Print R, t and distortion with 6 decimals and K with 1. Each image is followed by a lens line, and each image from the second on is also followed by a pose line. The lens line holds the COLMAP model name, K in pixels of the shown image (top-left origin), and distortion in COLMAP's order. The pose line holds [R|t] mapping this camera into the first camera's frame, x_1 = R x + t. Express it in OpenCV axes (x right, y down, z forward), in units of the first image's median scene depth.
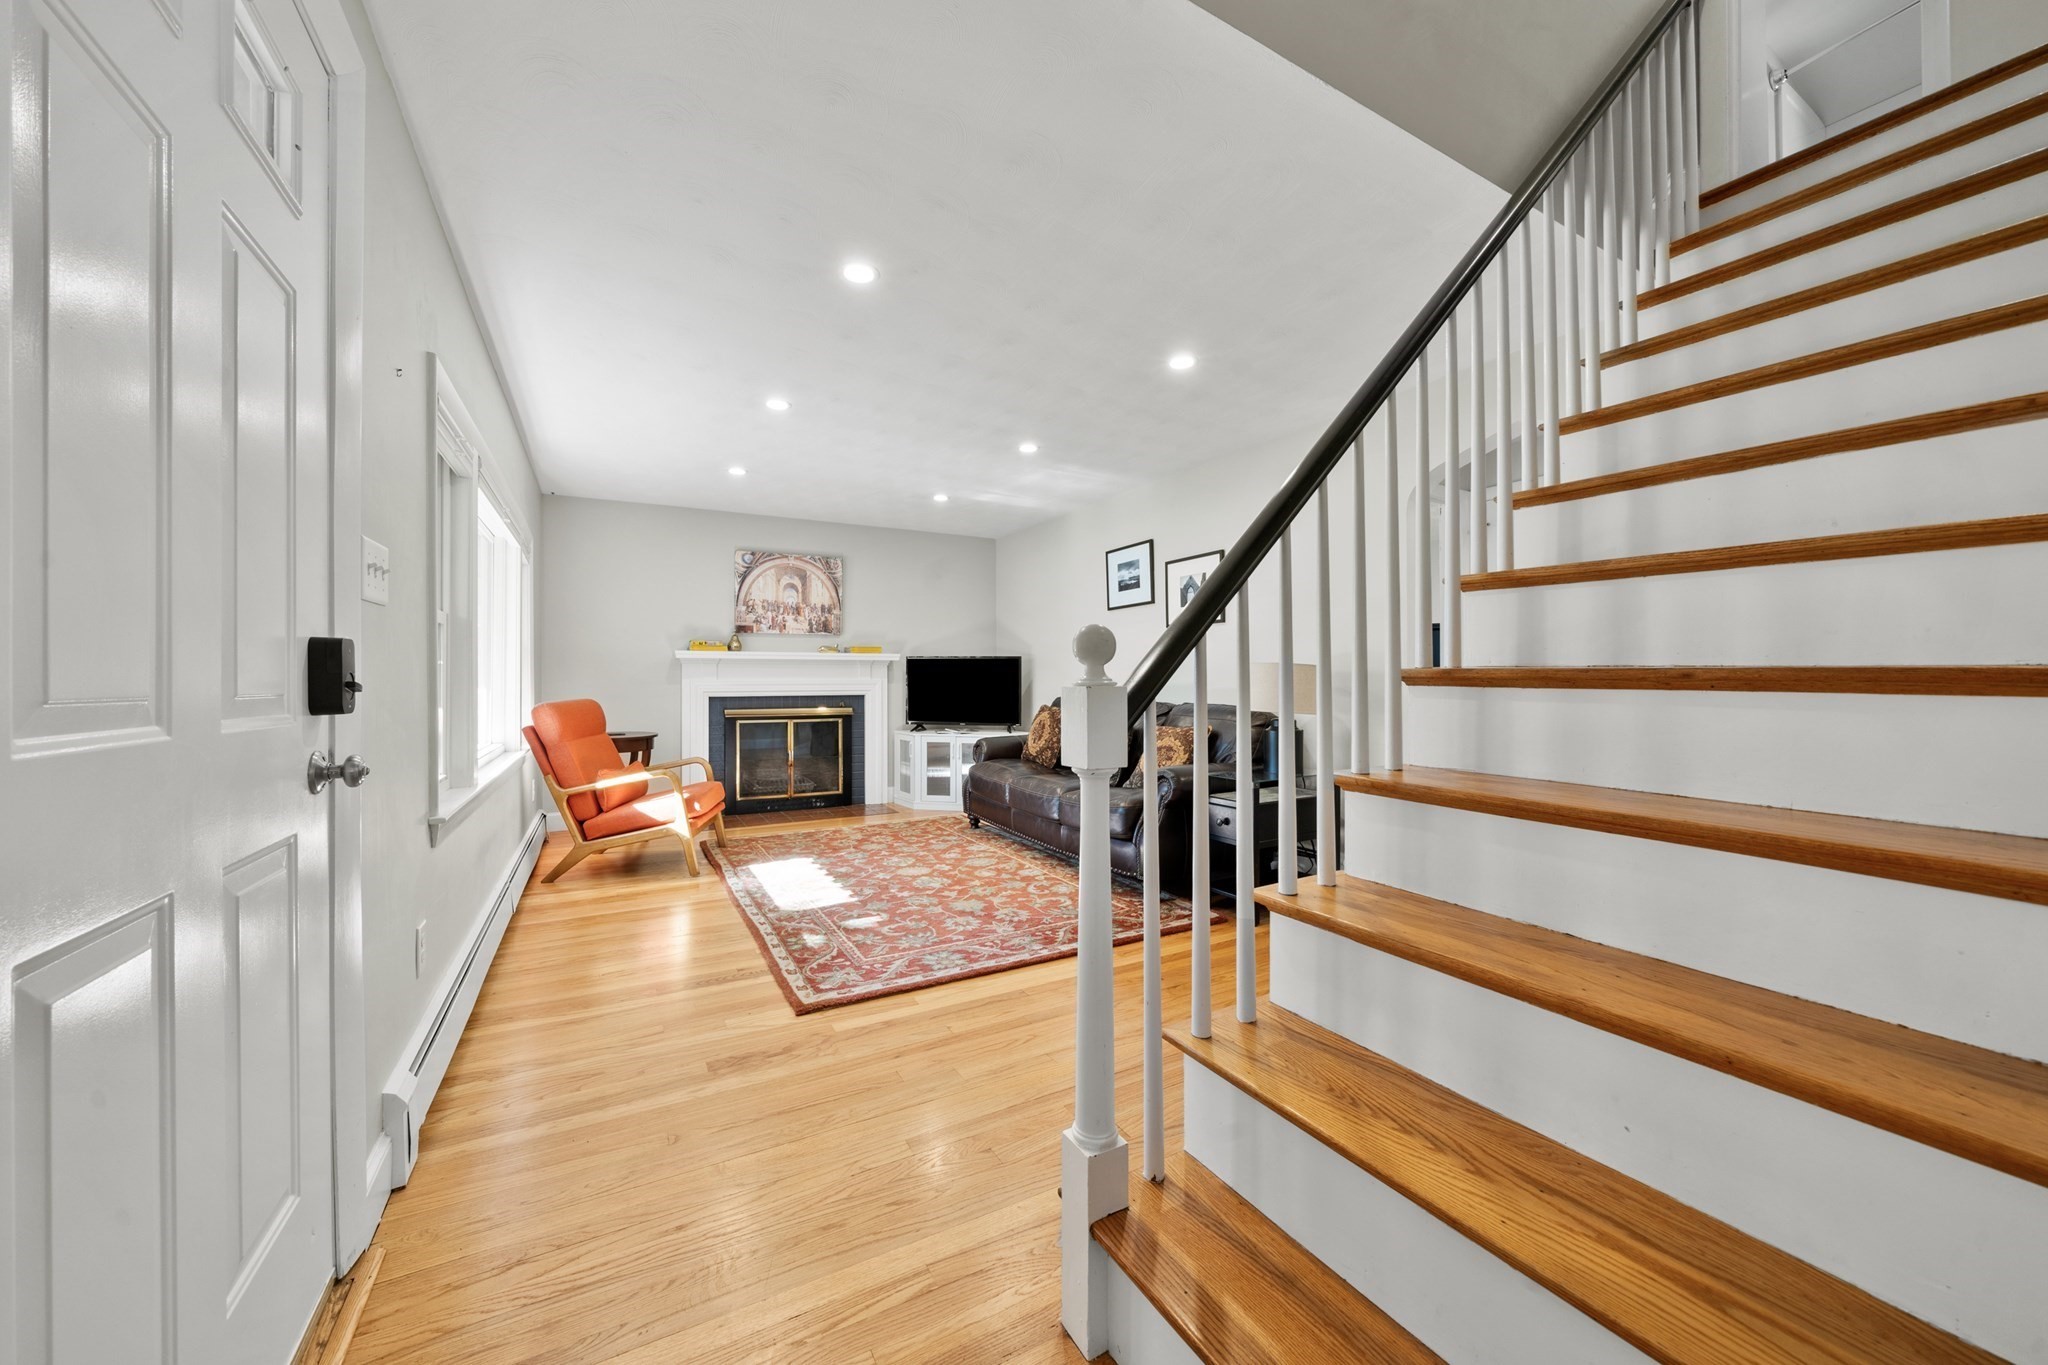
lens RADIAL K [[728.2, 0, 1019.4], [0, 728.2, 678.6], [0, 0, 1]] dist [0.001475, 0.000051]
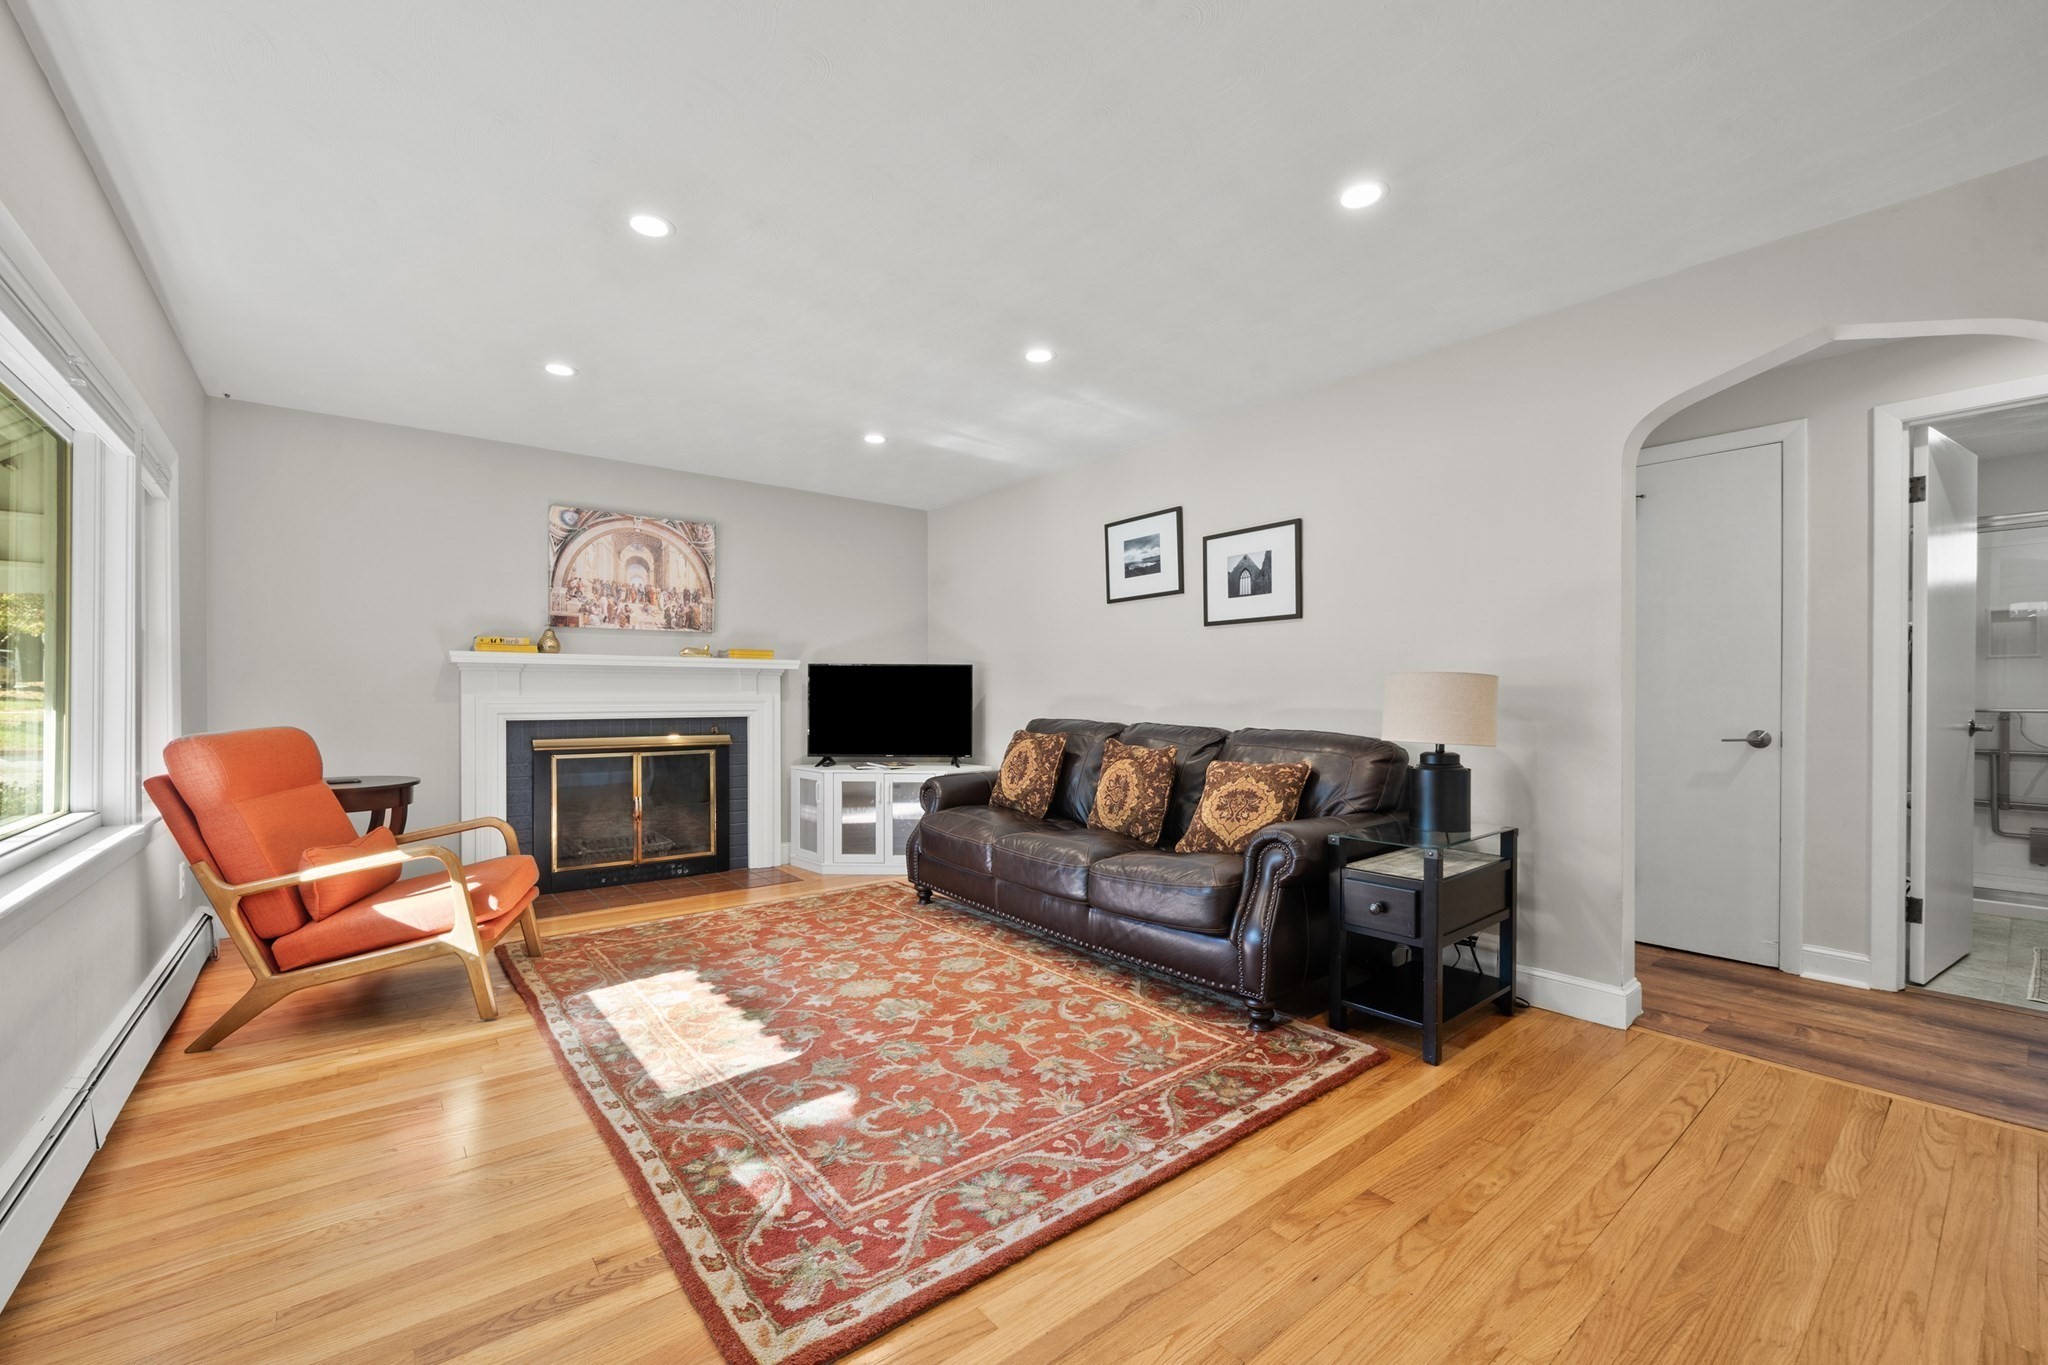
lens RADIAL K [[829.2, 0, 1078.0], [0, 829.2, 699.9], [0, 0, 1]] dist [-0.001357, -0.000814]
pose [[0.978191, 0.000710, 0.207705, -0.107109], [-0.001957, 0.999981, 0.005799, 0.000590], [-0.207697, -0.006079, 0.978174, 0.220546]]
